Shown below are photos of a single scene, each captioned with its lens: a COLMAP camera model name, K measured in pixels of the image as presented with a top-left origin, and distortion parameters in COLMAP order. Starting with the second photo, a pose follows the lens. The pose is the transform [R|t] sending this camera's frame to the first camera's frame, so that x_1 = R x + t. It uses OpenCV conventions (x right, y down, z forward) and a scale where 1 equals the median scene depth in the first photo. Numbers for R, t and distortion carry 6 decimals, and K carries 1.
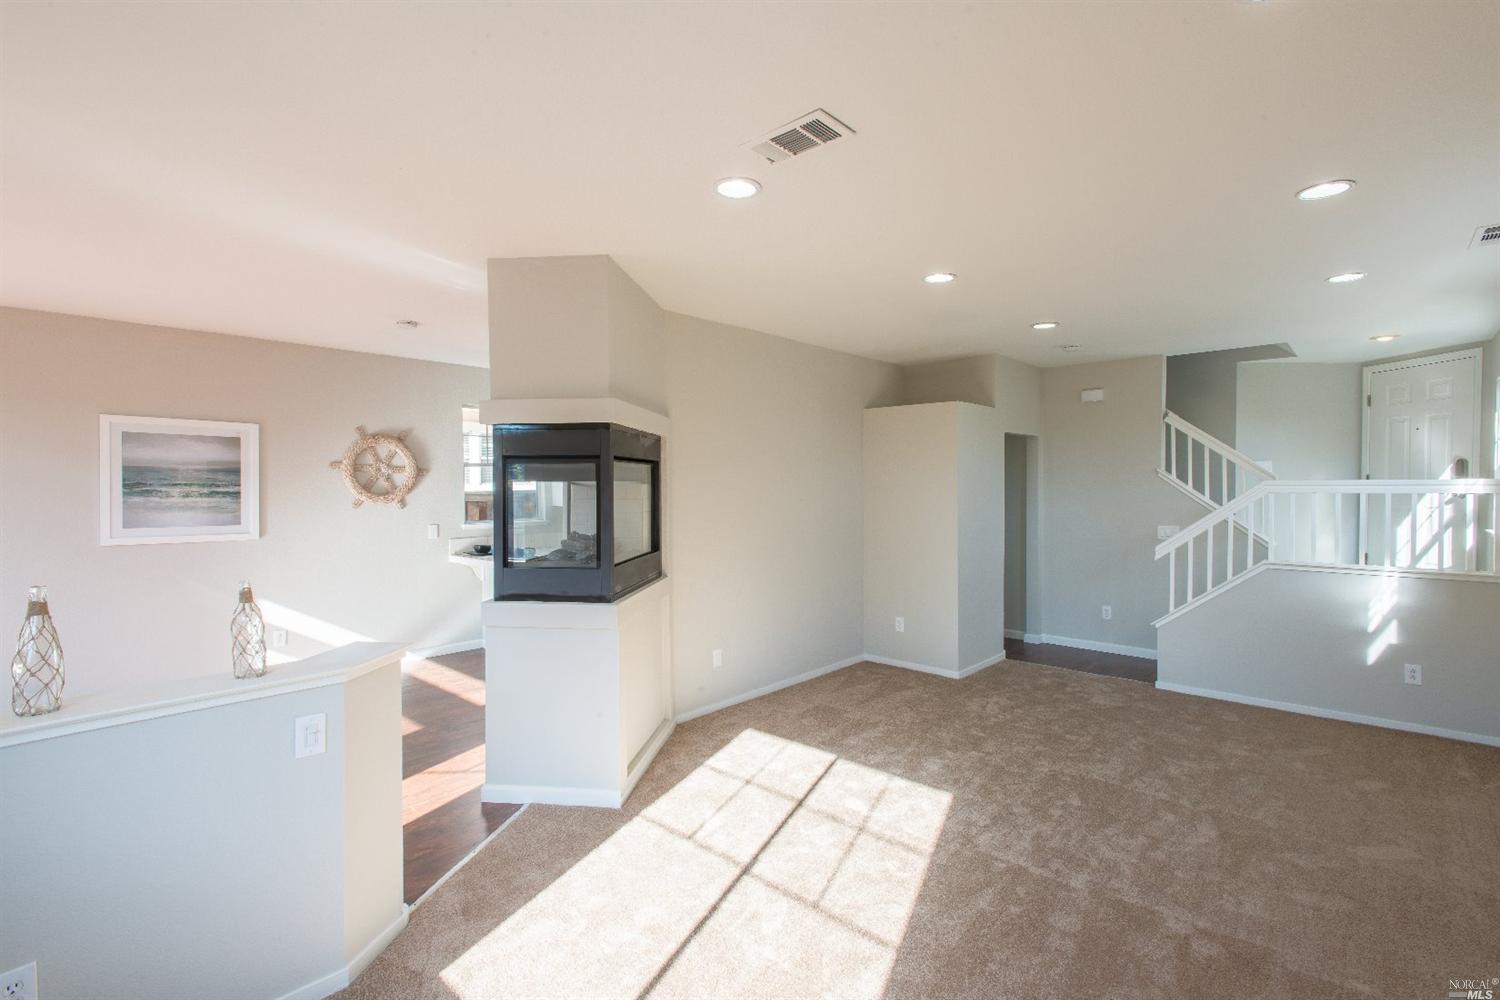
lens RADIAL K [[695.3, 0, 745.9], [0, 695.3, 488.9], [0, 0, 1]] dist [0.014303, -0.005260]
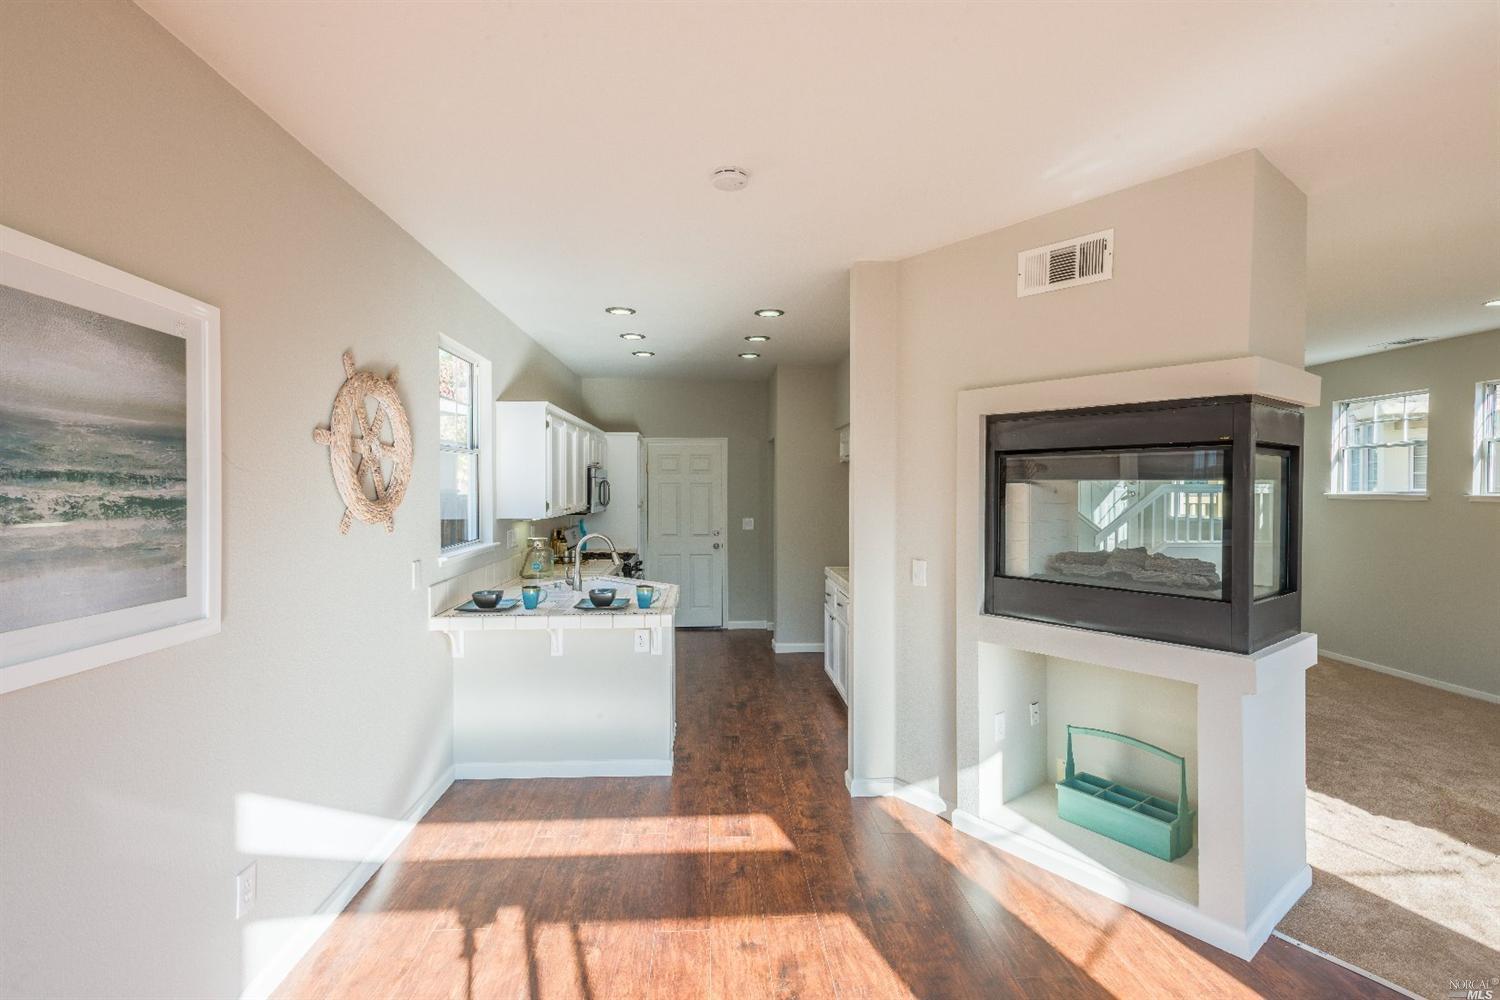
lens RADIAL K [[695.3, 0, 749.5], [0, 695.3, 500.4], [0, 0, 1]] dist [0.014303, -0.005260]
pose [[0.700648, -0.011664, 0.713412, -0.776373], [0.002429, 0.999900, 0.013963, 0.000774], [-0.713503, -0.008050, 0.700605, 0.566145]]
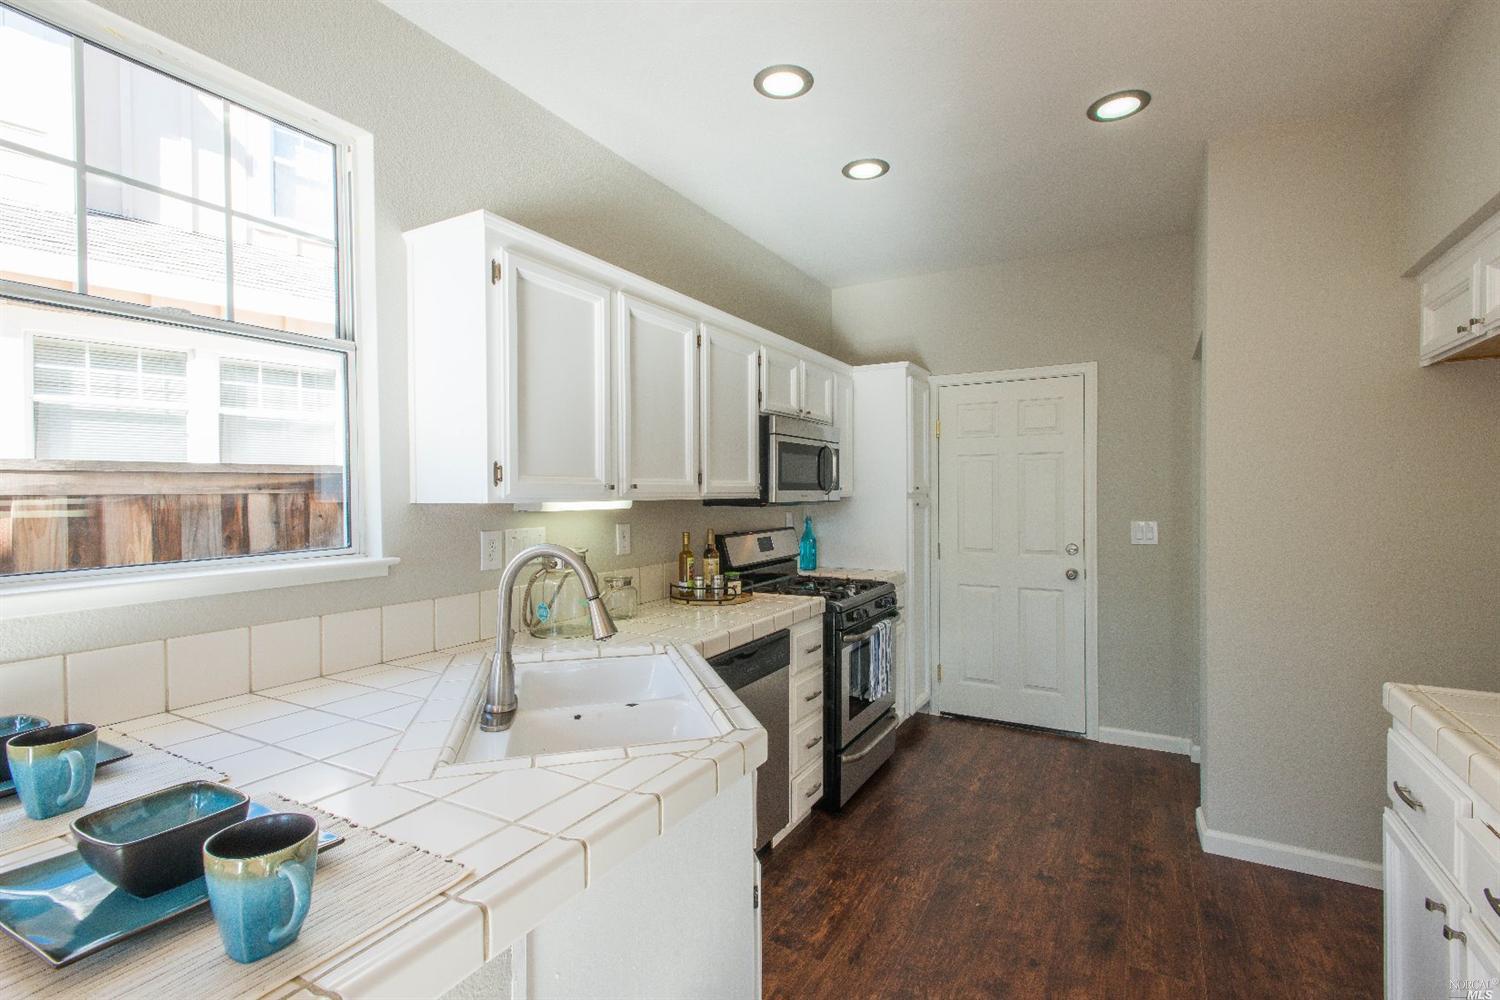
lens RADIAL K [[695.3, 0, 742.2], [0, 695.3, 492.8], [0, 0, 1]] dist [0.014303, -0.005260]
pose [[0.976809, 0.000992, 0.214112, -0.288591], [-0.001070, 0.999999, 0.000251, 0.029016], [-0.214112, -0.000474, 0.976809, 0.981818]]
